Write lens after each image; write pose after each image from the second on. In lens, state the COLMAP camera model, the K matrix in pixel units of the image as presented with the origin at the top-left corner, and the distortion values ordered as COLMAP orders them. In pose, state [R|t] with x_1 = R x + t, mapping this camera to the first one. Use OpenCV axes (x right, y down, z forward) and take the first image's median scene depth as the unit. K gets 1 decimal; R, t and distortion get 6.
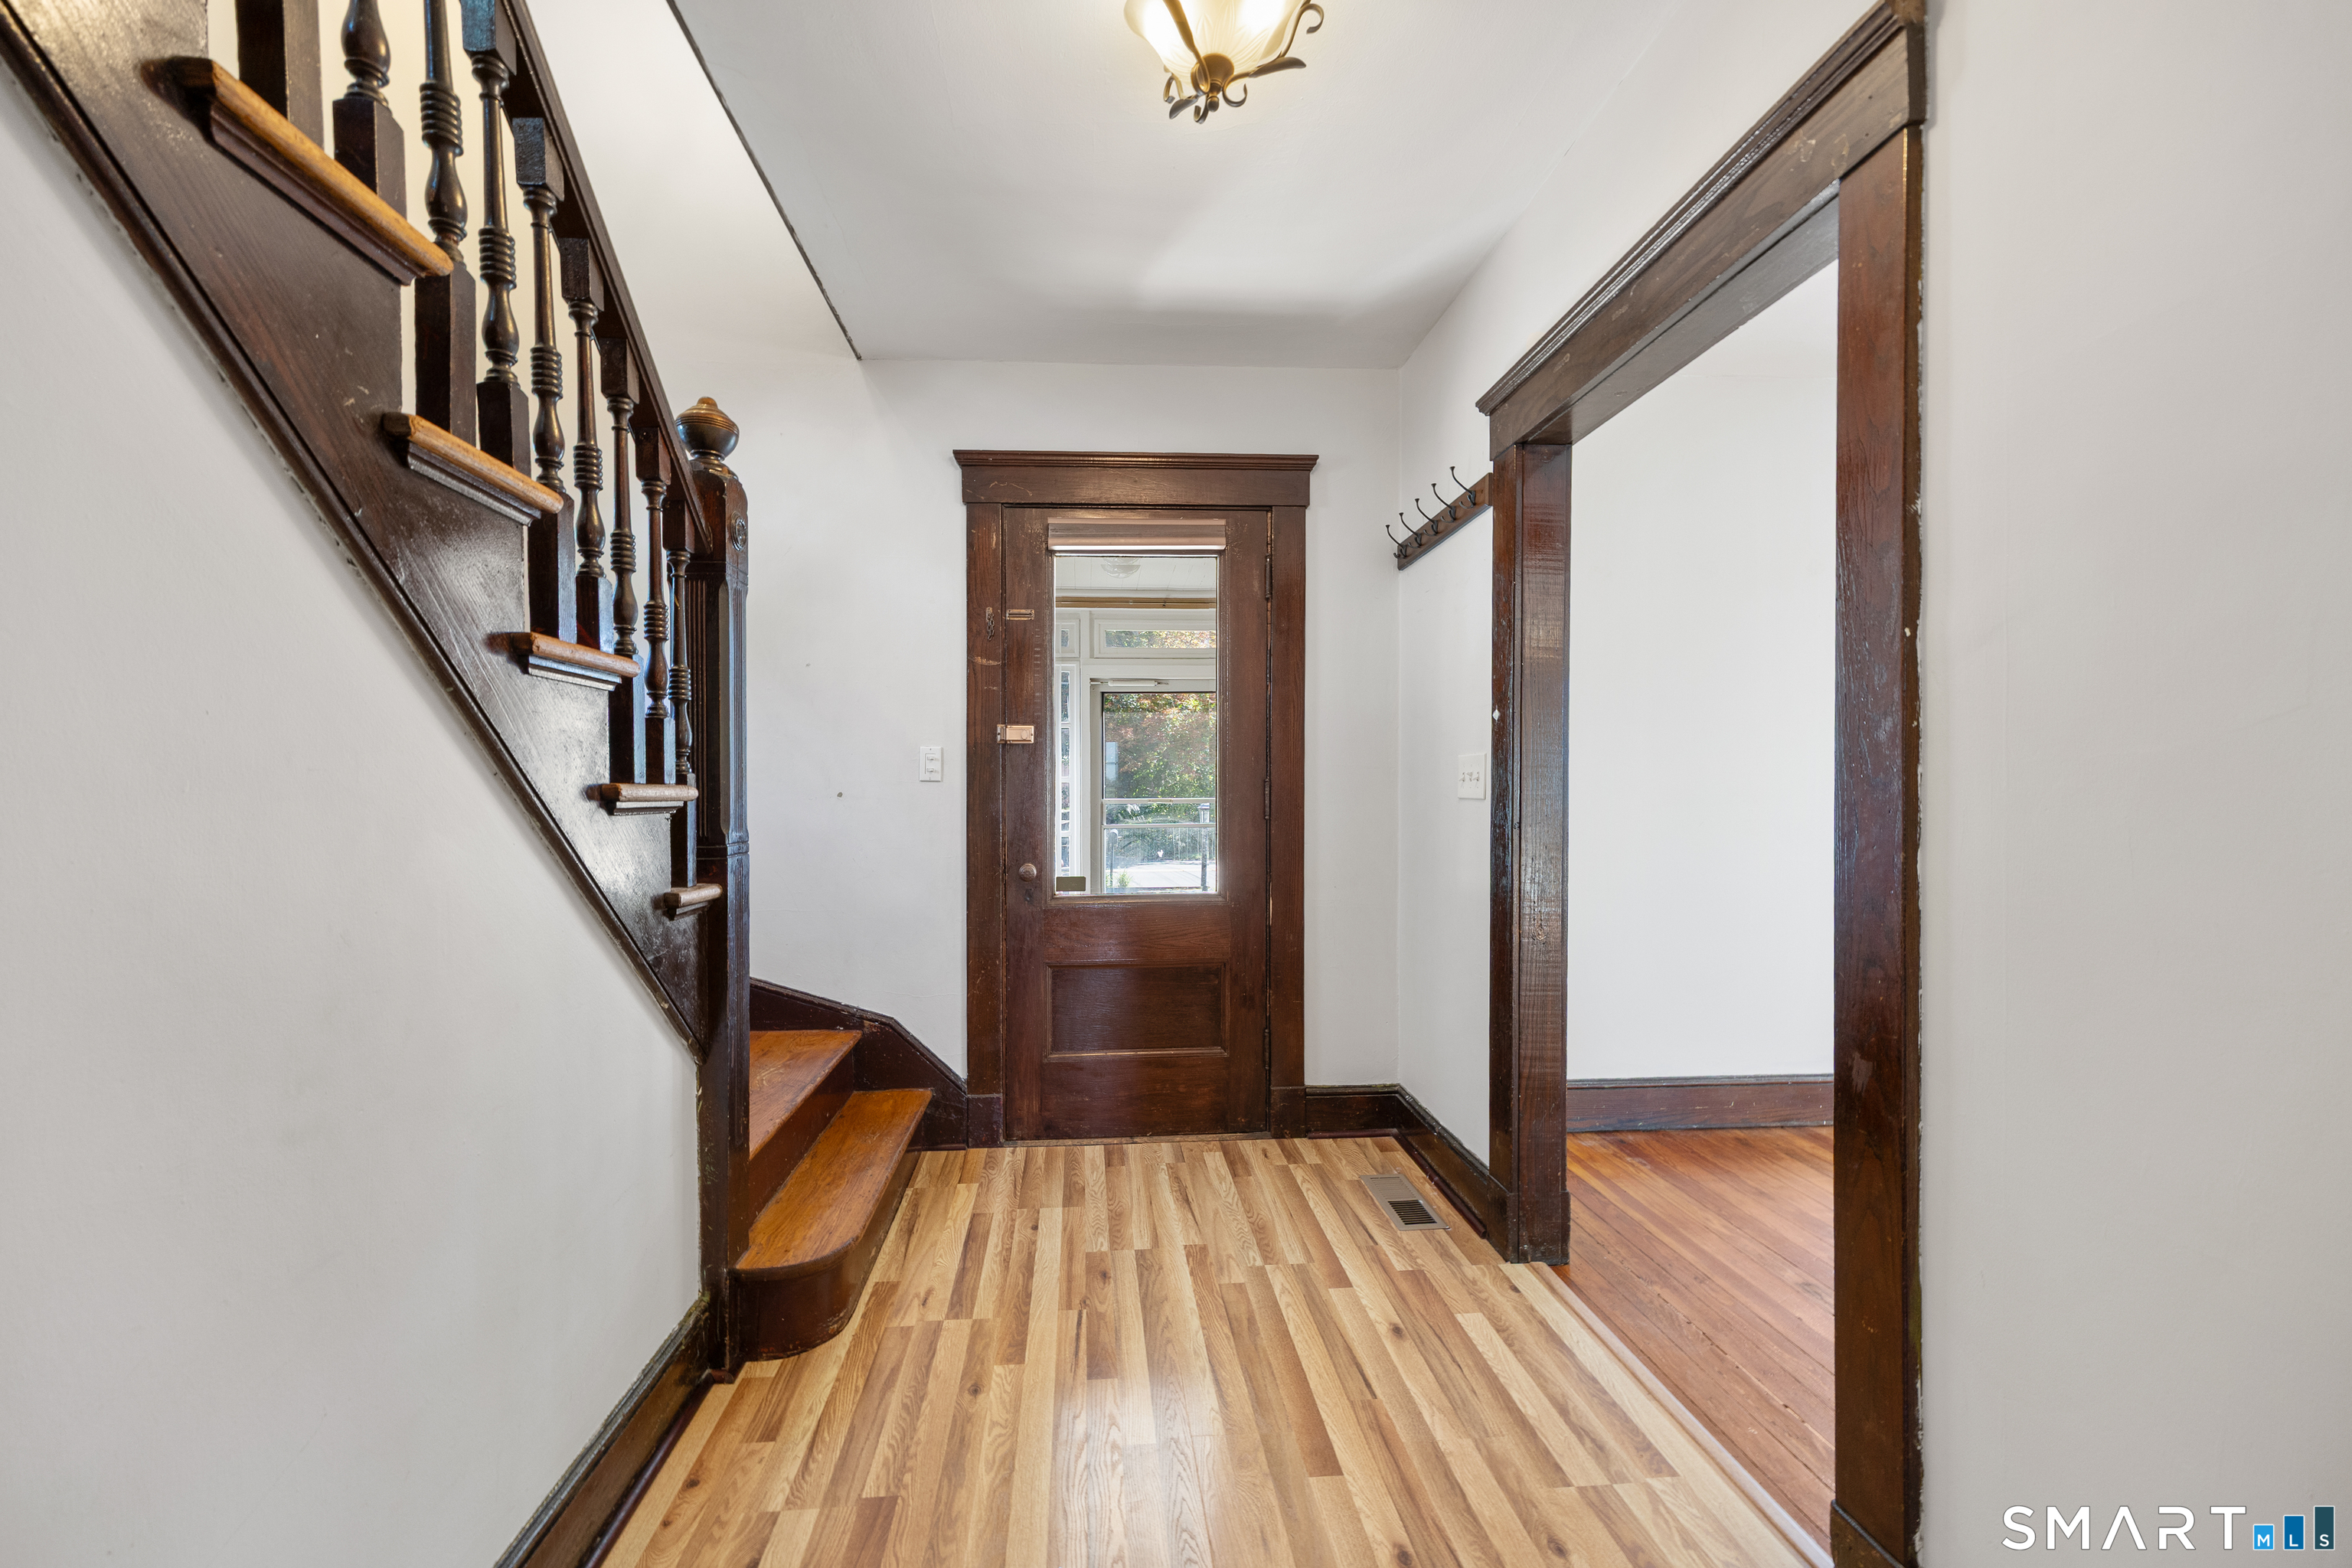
lens RADIAL K [[902.0, 0, 1176.0], [0, 902.0, 784.0], [0, 0, 1]] dist [-0.000312, 0.000009]
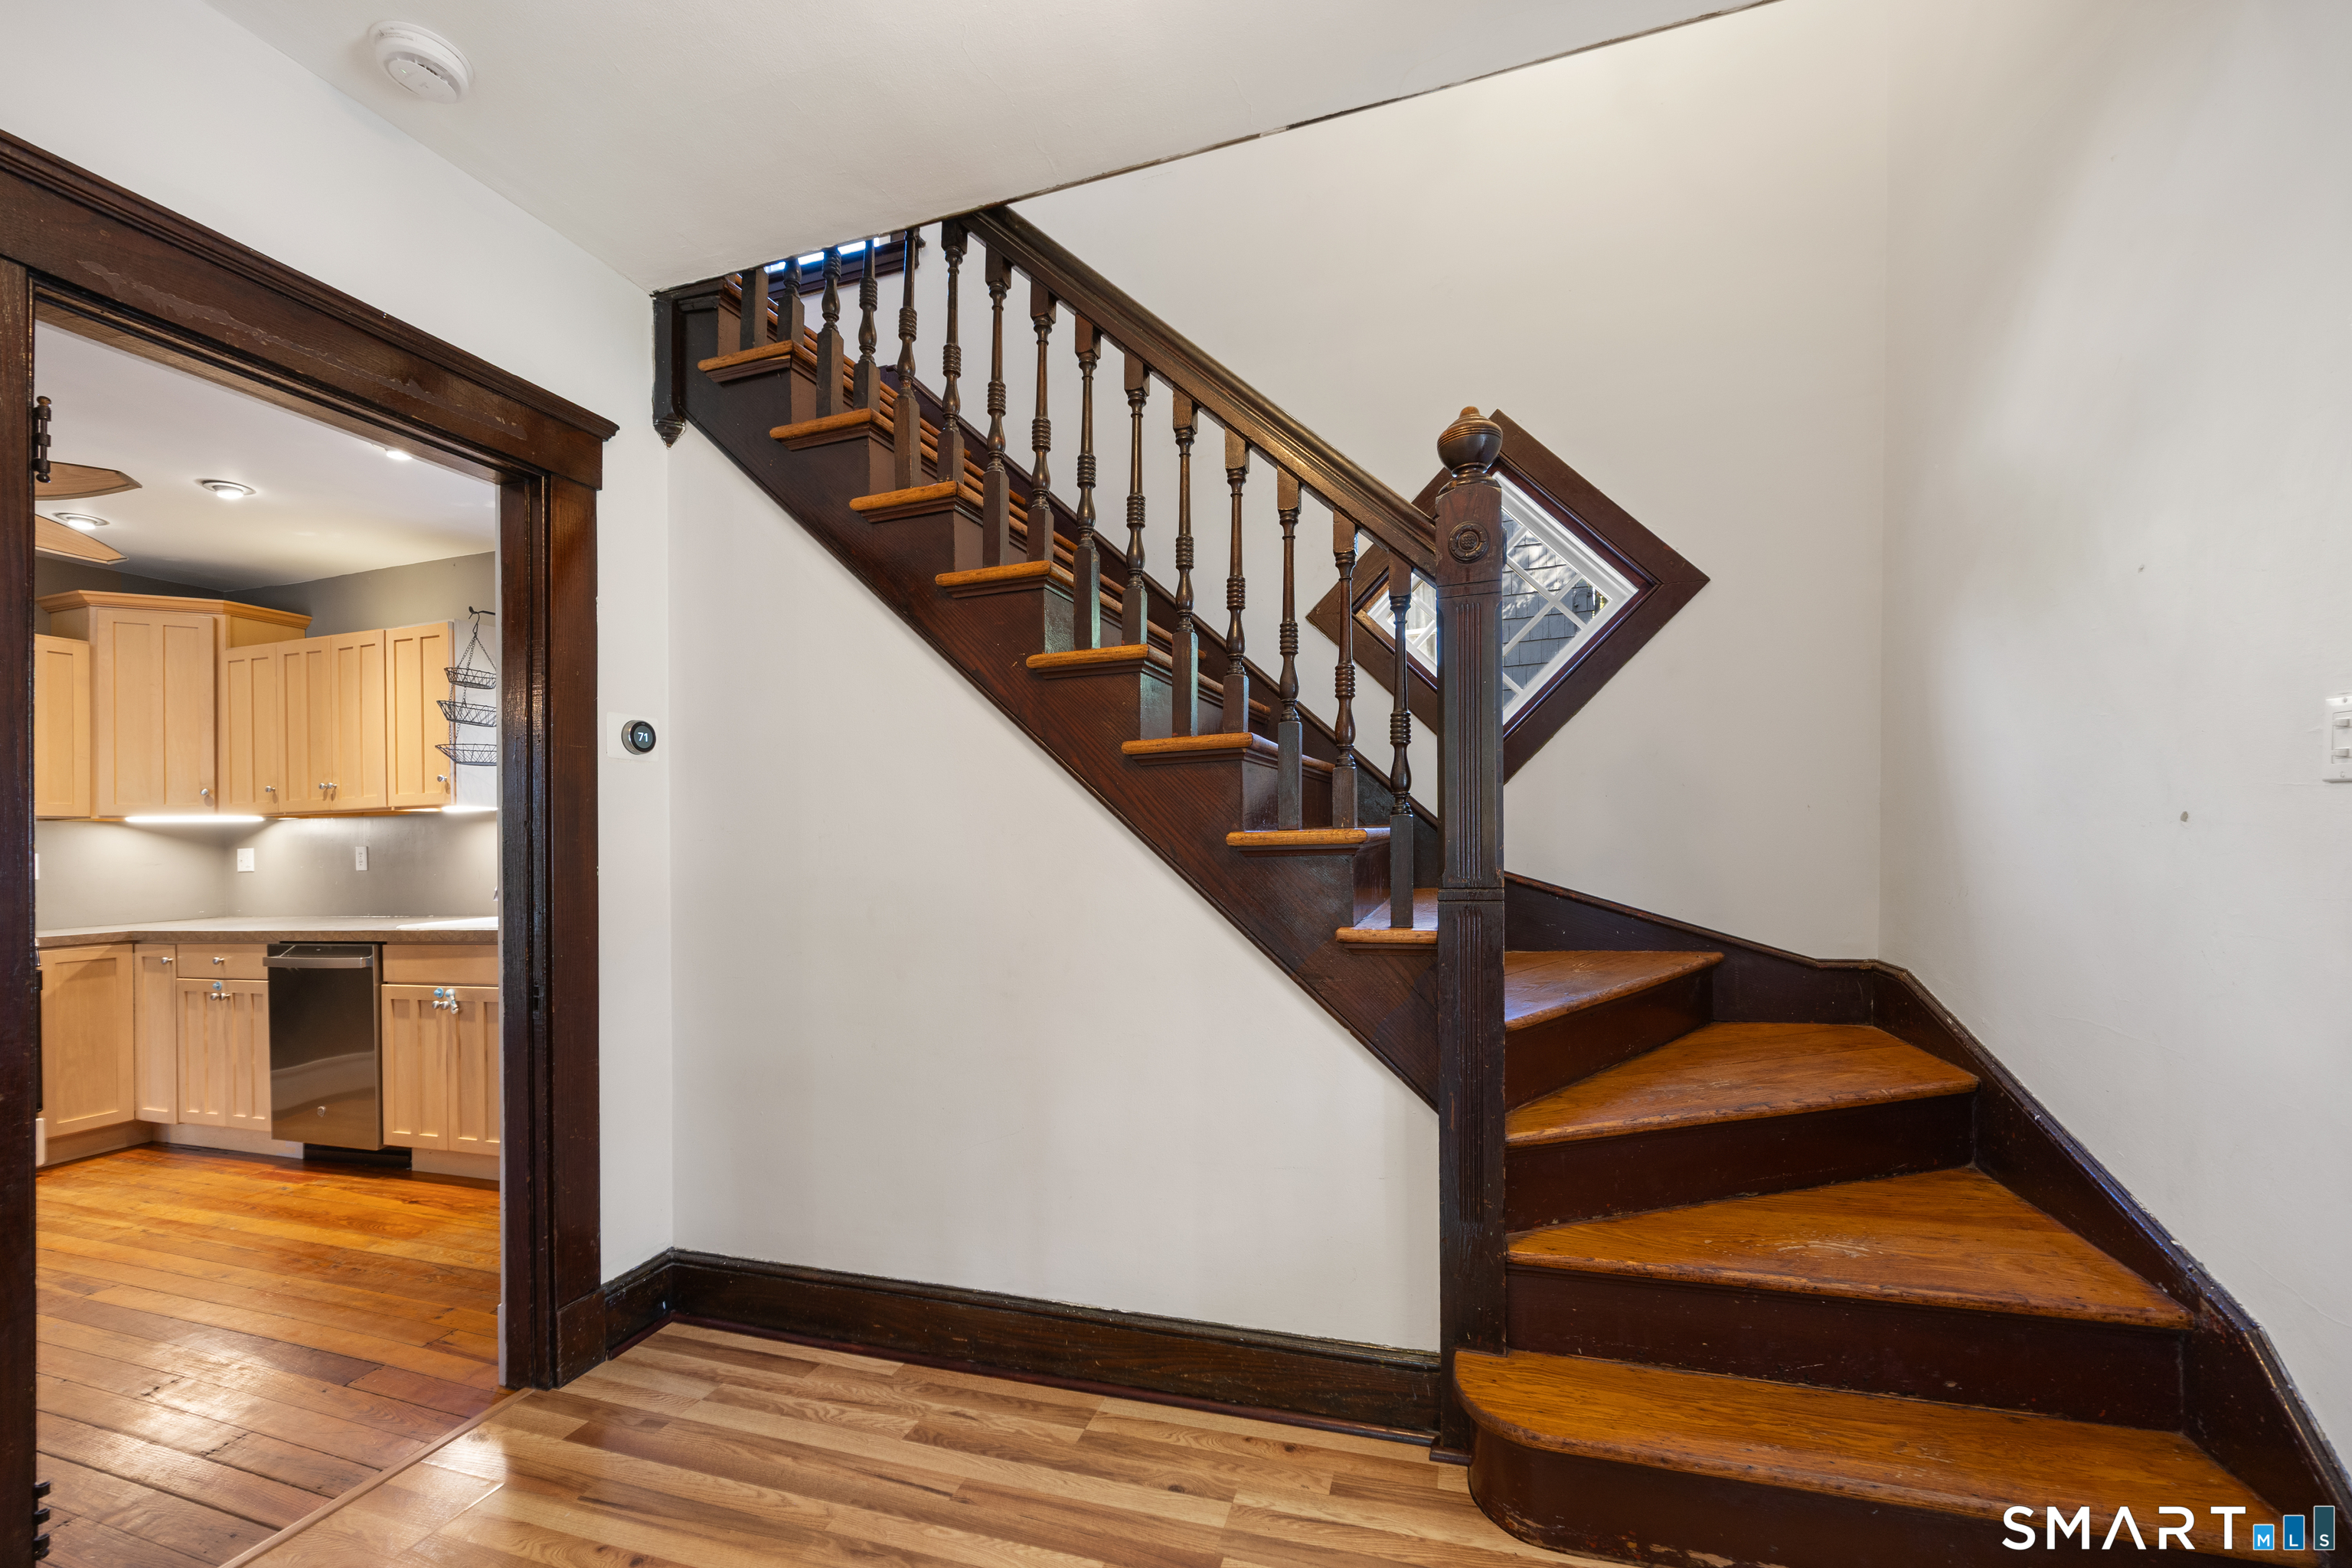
lens RADIAL K [[921.4, 0, 1167.7], [0, 921.4, 831.7], [0, 0, 1]] dist [0.000046, 0.000053]
pose [[-0.398722, 0.005677, -0.917054, 0.541105], [0.045419, 0.998876, -0.013564, 0.003203], [0.915947, -0.047060, -0.398531, 1.242484]]
